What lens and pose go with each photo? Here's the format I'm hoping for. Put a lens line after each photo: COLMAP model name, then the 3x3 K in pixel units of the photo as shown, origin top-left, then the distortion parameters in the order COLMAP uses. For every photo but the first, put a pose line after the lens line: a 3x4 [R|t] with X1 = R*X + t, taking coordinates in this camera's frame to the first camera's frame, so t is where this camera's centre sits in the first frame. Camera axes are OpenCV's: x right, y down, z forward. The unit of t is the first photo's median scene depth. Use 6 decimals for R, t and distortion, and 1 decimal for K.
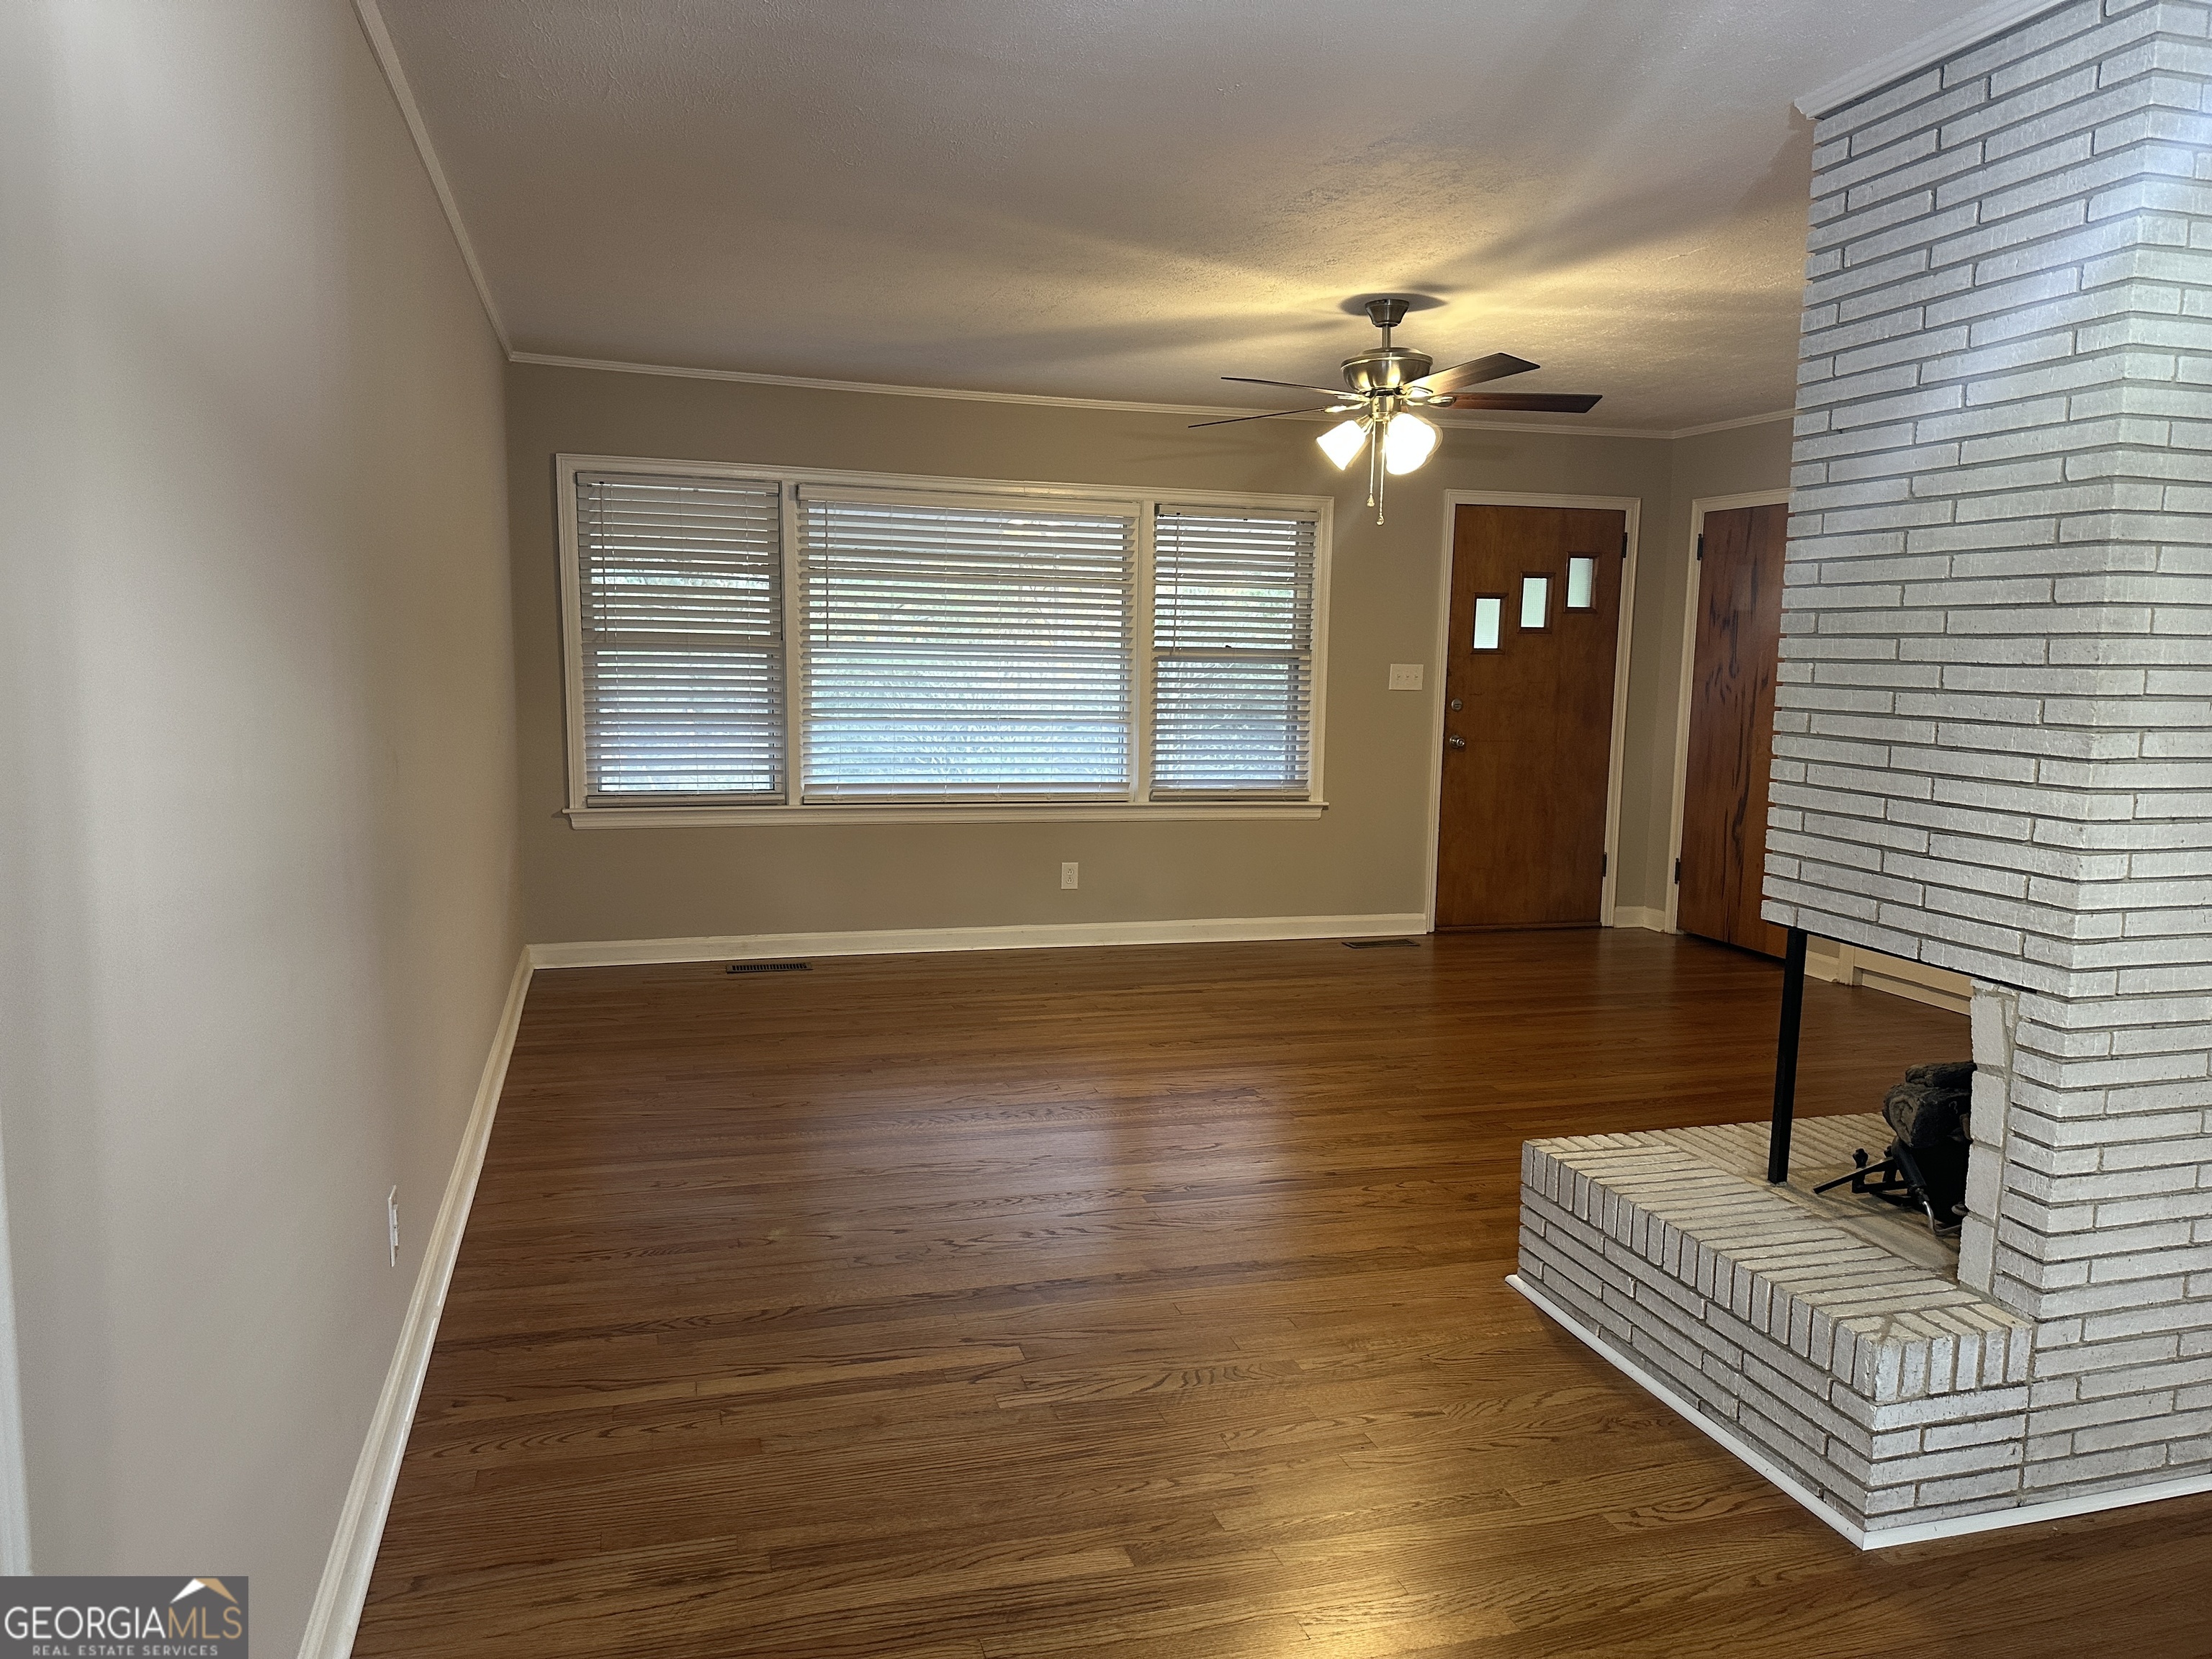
lens RADIAL K [[1553.2, 0, 1054.6], [0, 1553.2, 815.3], [0, 0, 1]] dist [0.049900, -0.054757]
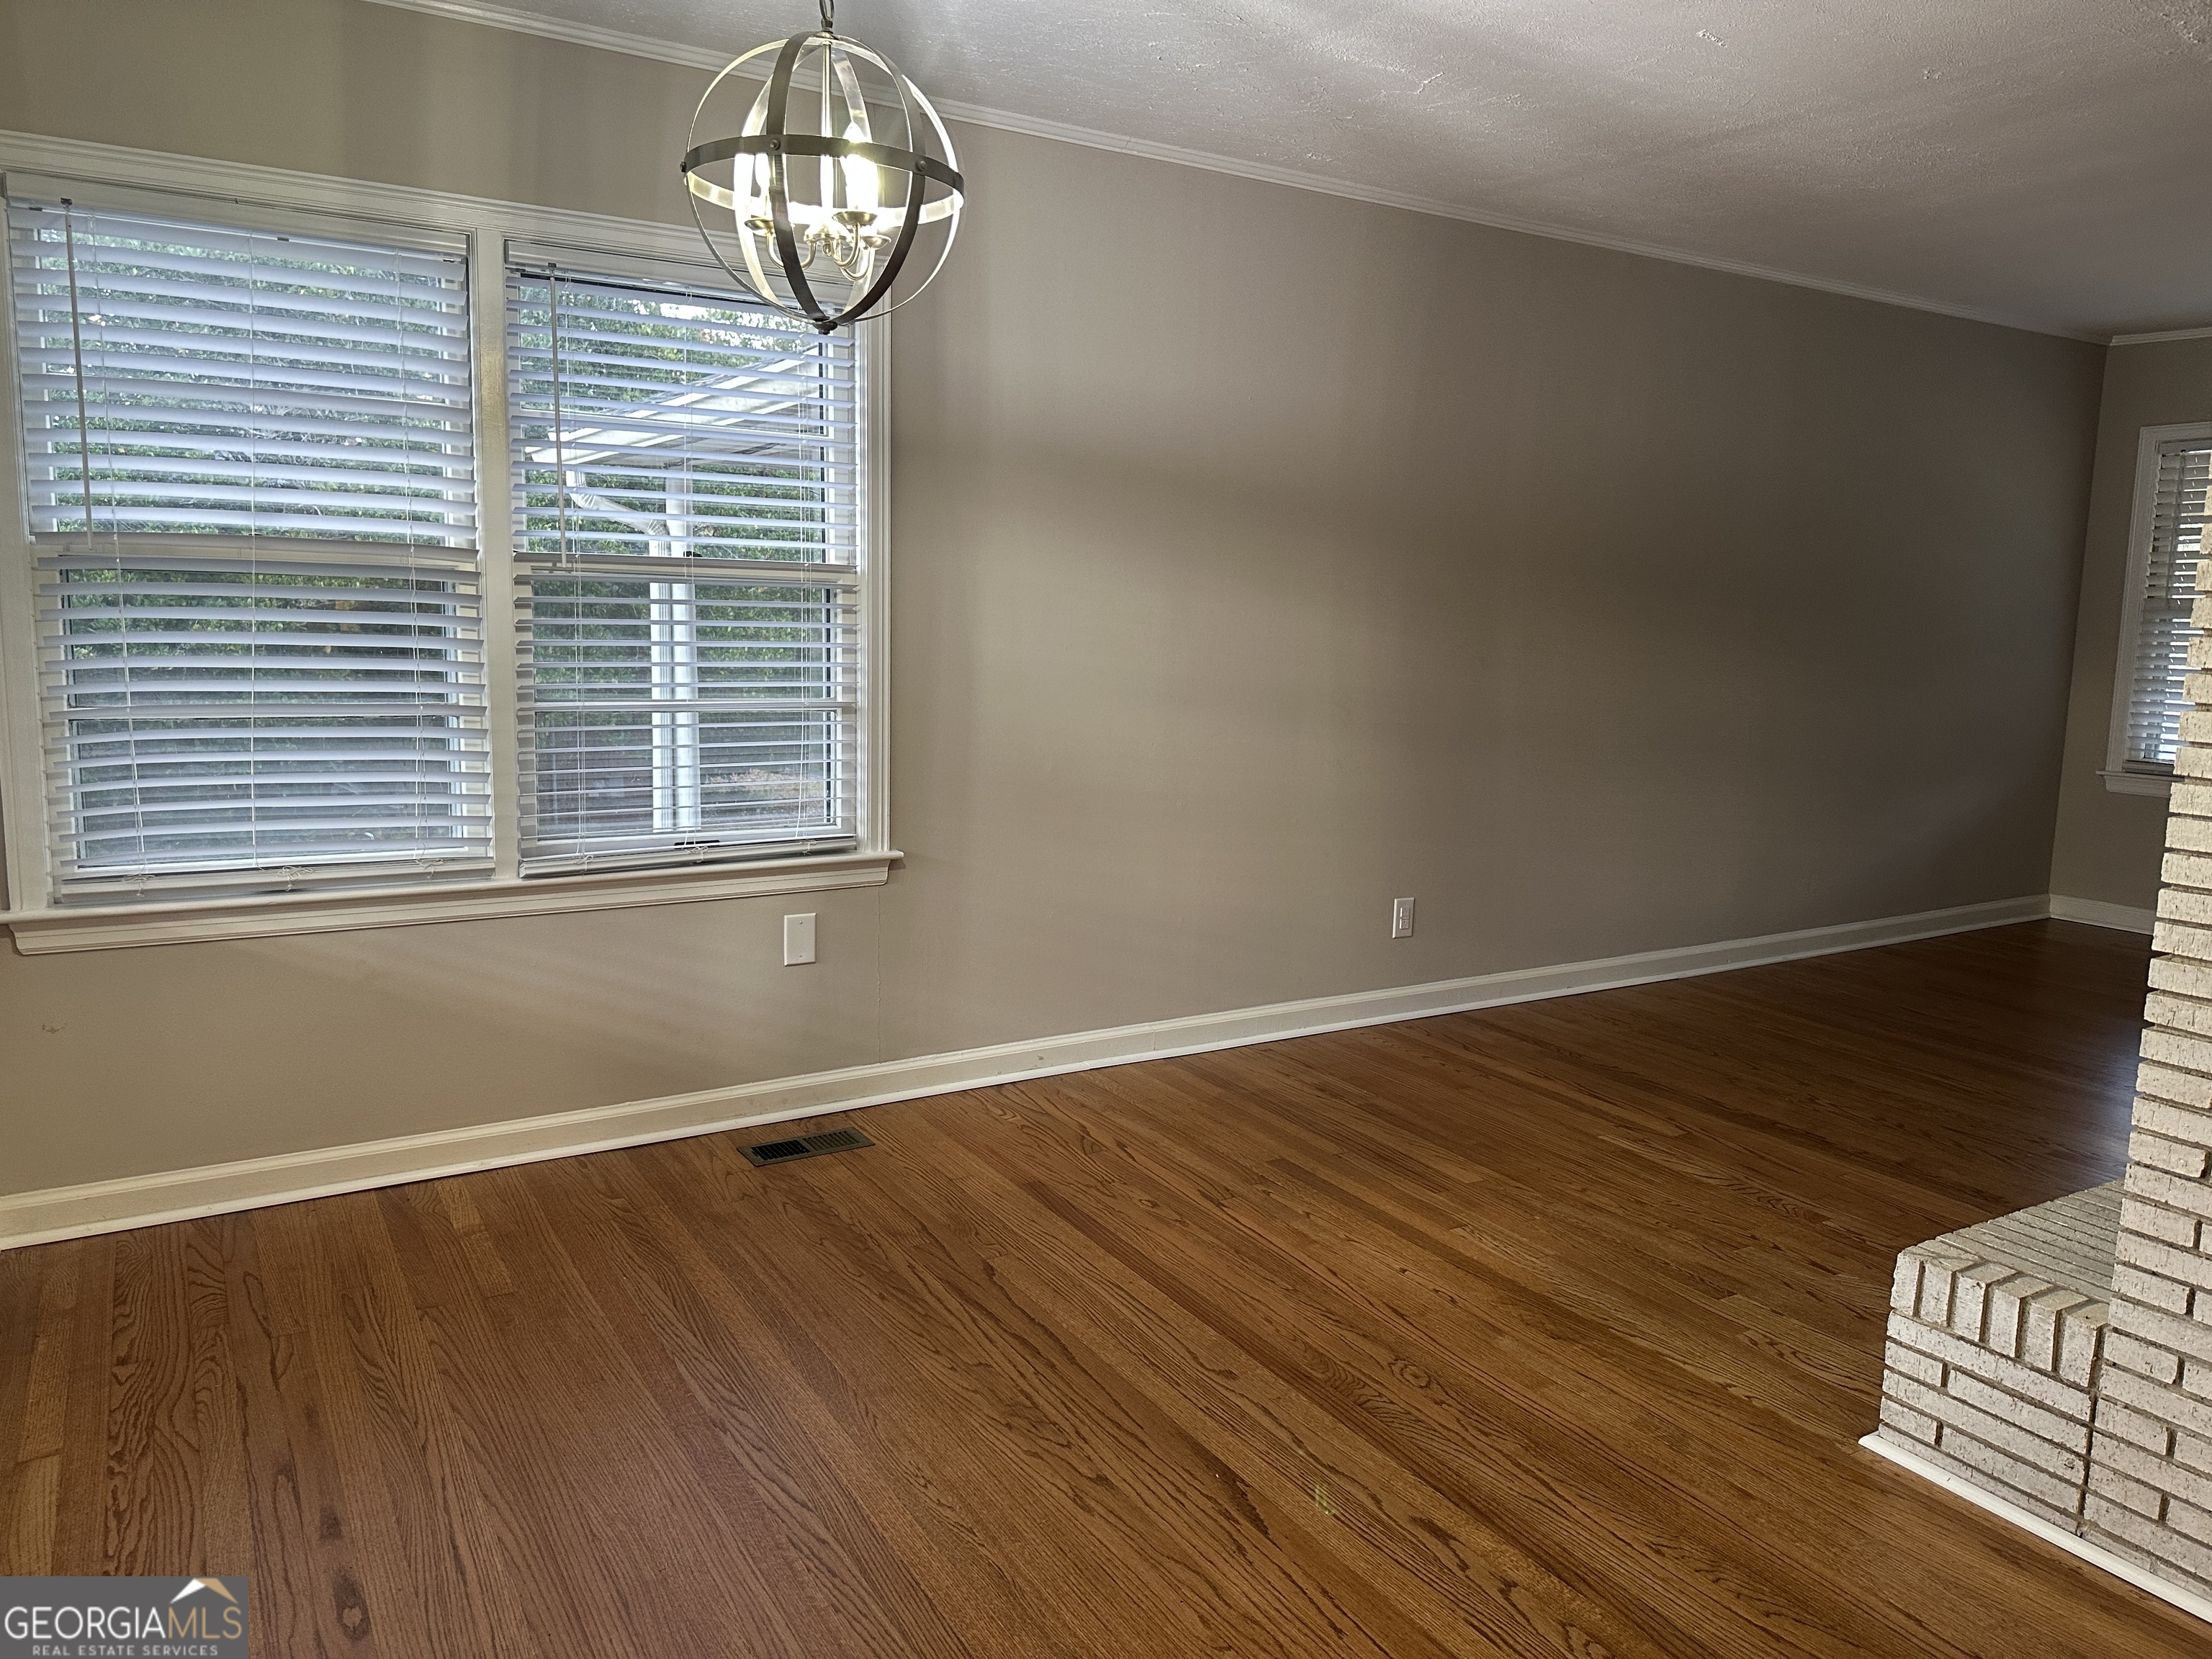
lens RADIAL K [[1553.2, 0, 1111.9], [0, 1553.2, 821.1], [0, 0, 1]] dist [0.049900, -0.054757]
pose [[0.268530, 0.127207, -0.954835, 1.266824], [-0.130065, 0.986953, 0.094908, 0.037583], [0.954450, 0.098705, 0.281571, 0.208875]]
